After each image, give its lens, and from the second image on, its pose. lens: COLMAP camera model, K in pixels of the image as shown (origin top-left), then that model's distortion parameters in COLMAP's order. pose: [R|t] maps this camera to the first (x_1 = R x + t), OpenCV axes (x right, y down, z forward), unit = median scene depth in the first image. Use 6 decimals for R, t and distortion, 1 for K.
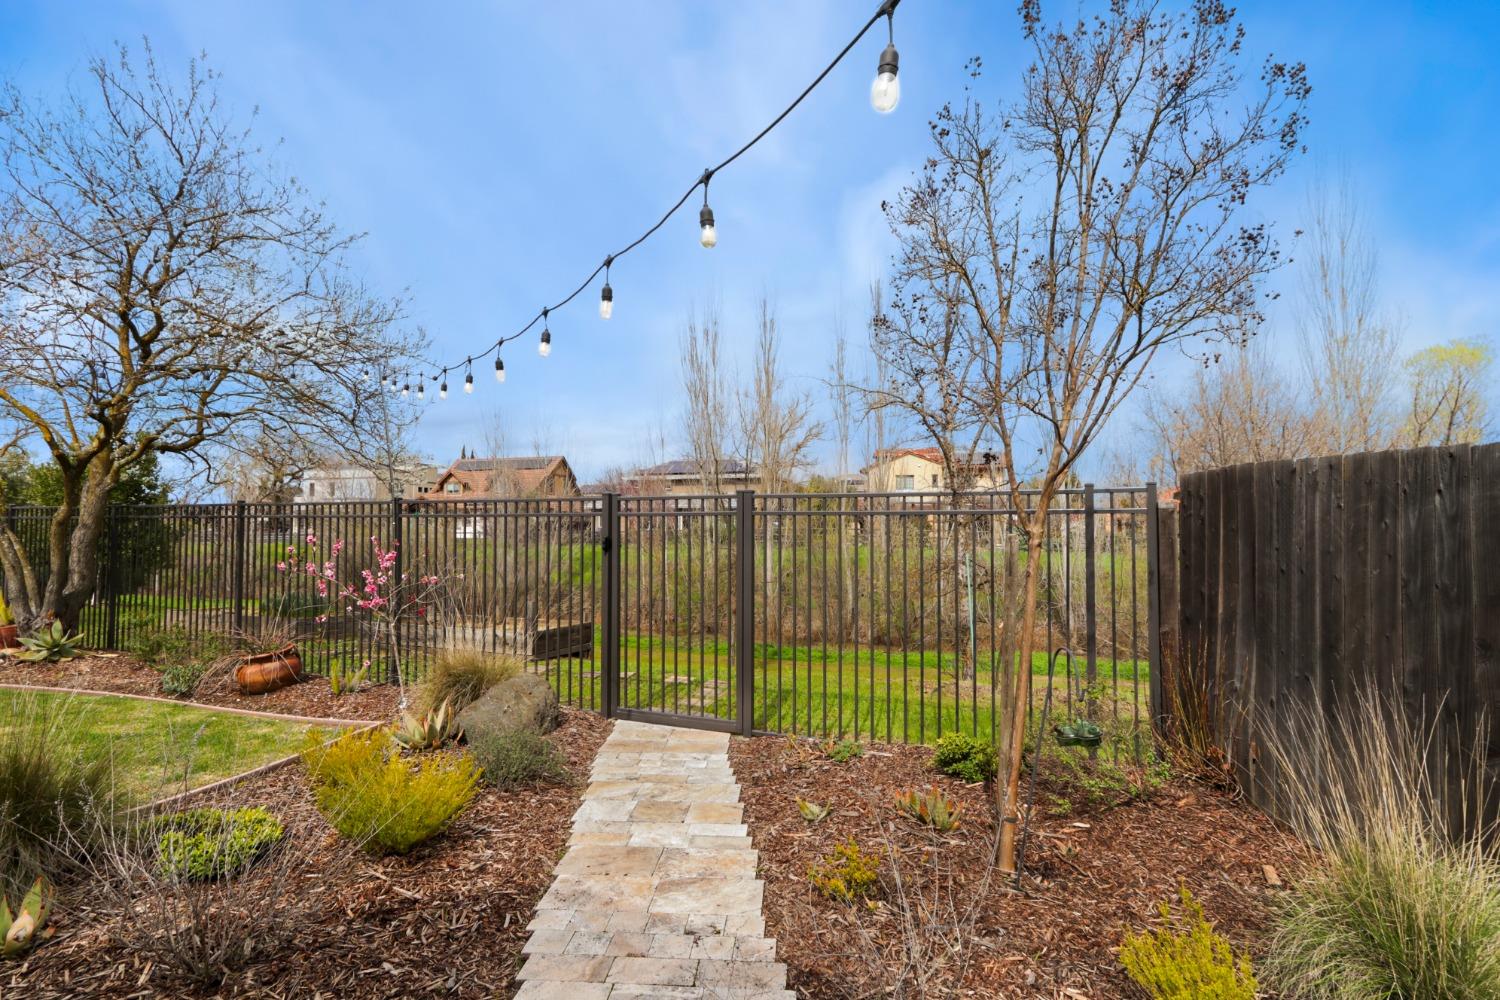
lens RADIAL K [[714.8, 0, 749.5], [0, 714.8, 509.8], [0, 0, 1]] dist [0.001785, 0.001561]
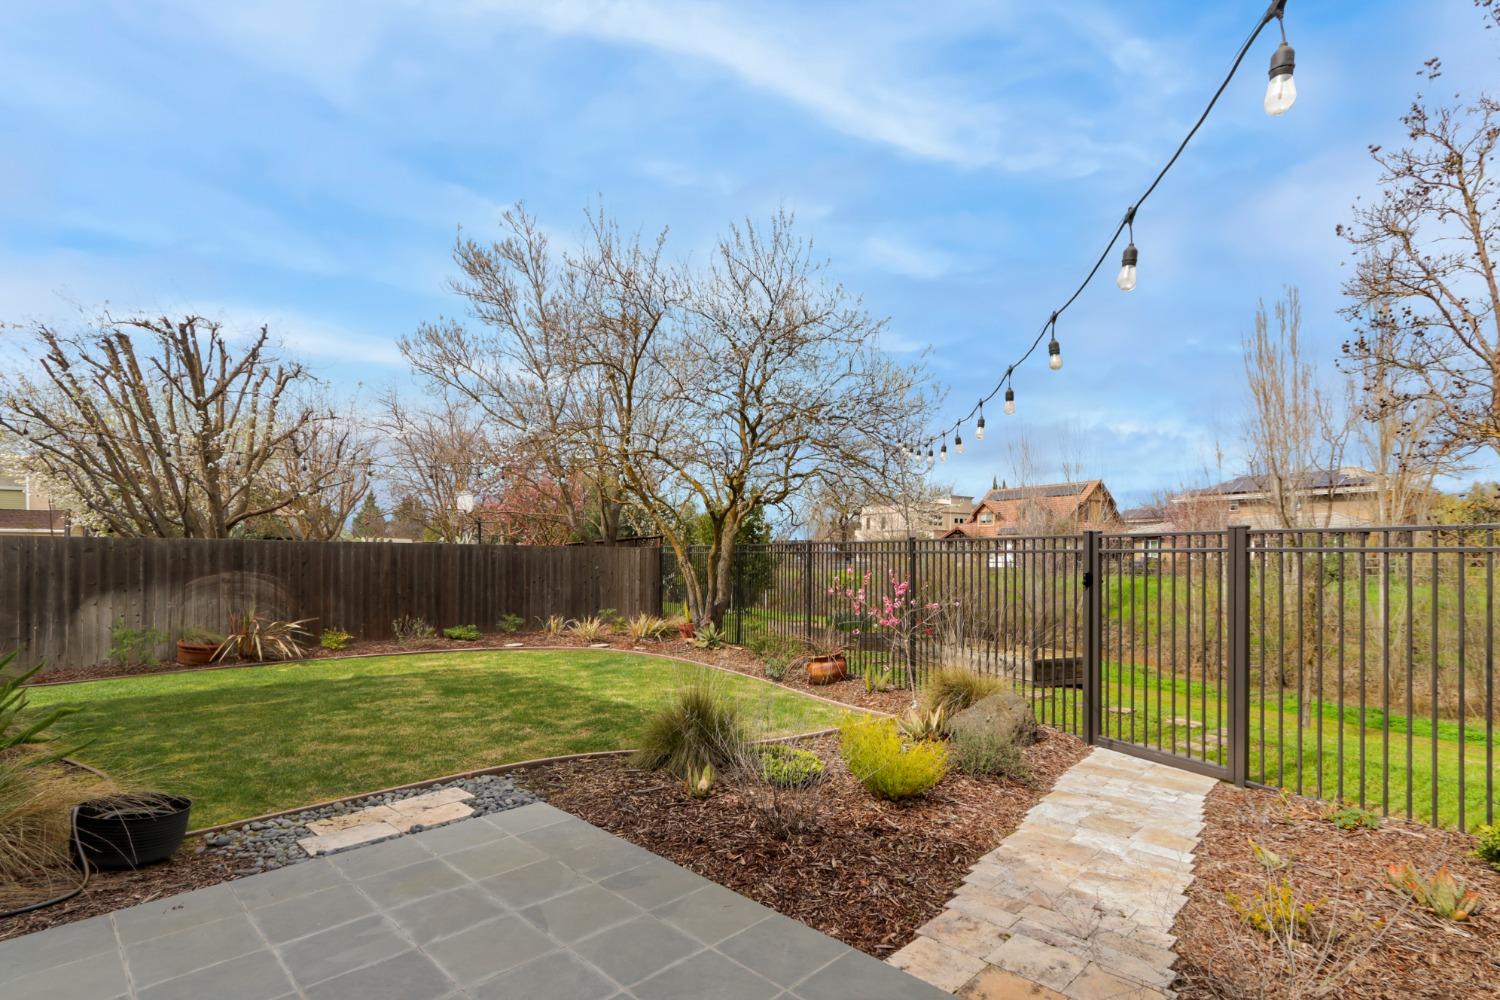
lens RADIAL K [[714.2, 0, 750.6], [0, 714.2, 555.8], [0, 0, 1]] dist [0.001584, 0.001103]
pose [[0.757506, -0.001324, -0.652827, 0.110776], [0.016730, 0.999709, 0.017385, -0.013781], [0.652614, -0.024091, 0.757308, -0.117458]]
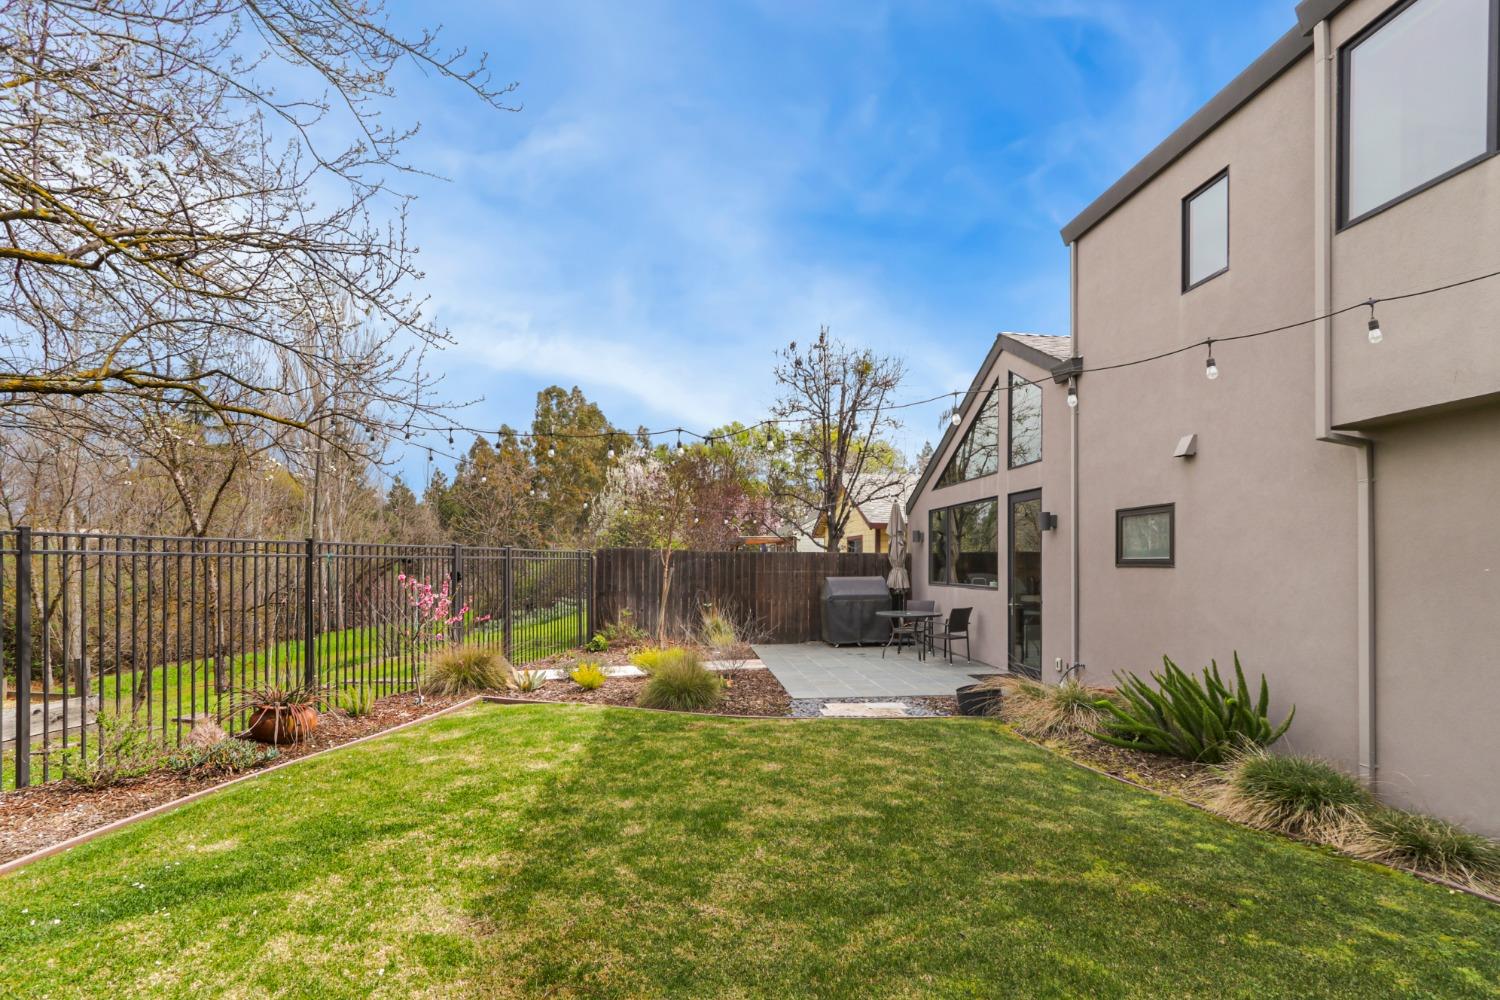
lens RADIAL K [[714.2, 0, 750.6], [0, 714.2, 555.8], [0, 0, 1]] dist [0.001584, 0.001103]
pose [[-0.155775, 0.007424, 0.987765, -1.641236], [-0.030322, 0.999465, -0.012294, -0.004022], [-0.987327, -0.031866, -0.155466, 0.513947]]
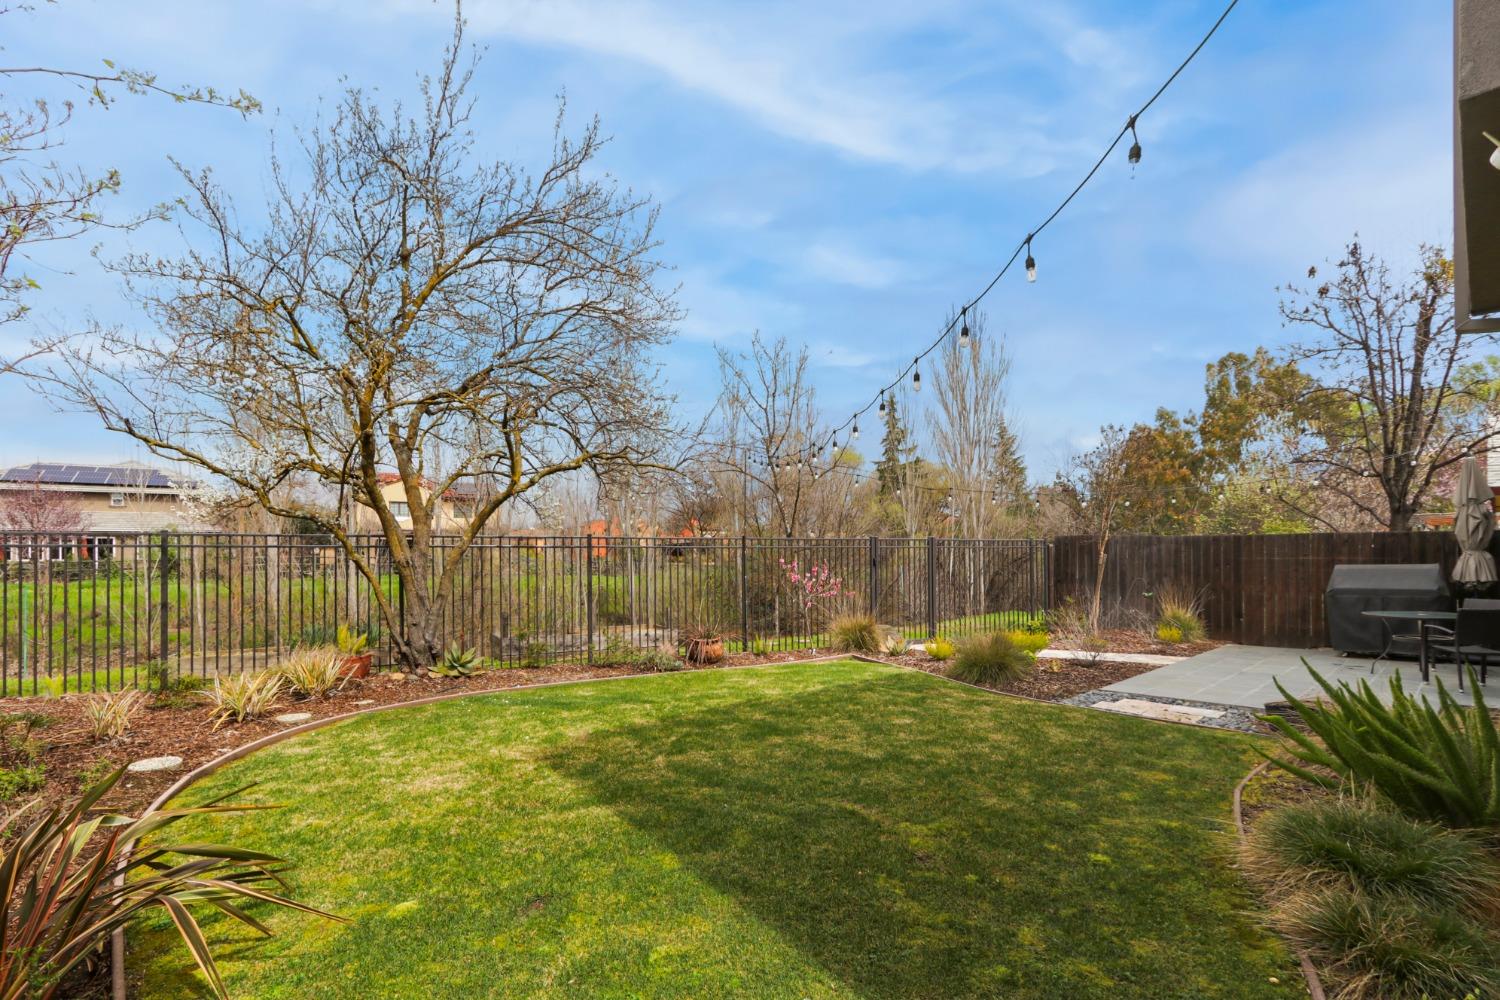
lens RADIAL K [[698.6, 0, 754.3], [0, 698.6, 546.7], [0, 0, 1]] dist [-0.000331, -0.000016]
pose [[0.670274, 0.004288, 0.742102, -1.654116], [-0.010592, 0.999937, 0.003790, -0.006187], [-0.742038, -0.010401, 0.670277, -0.096634]]
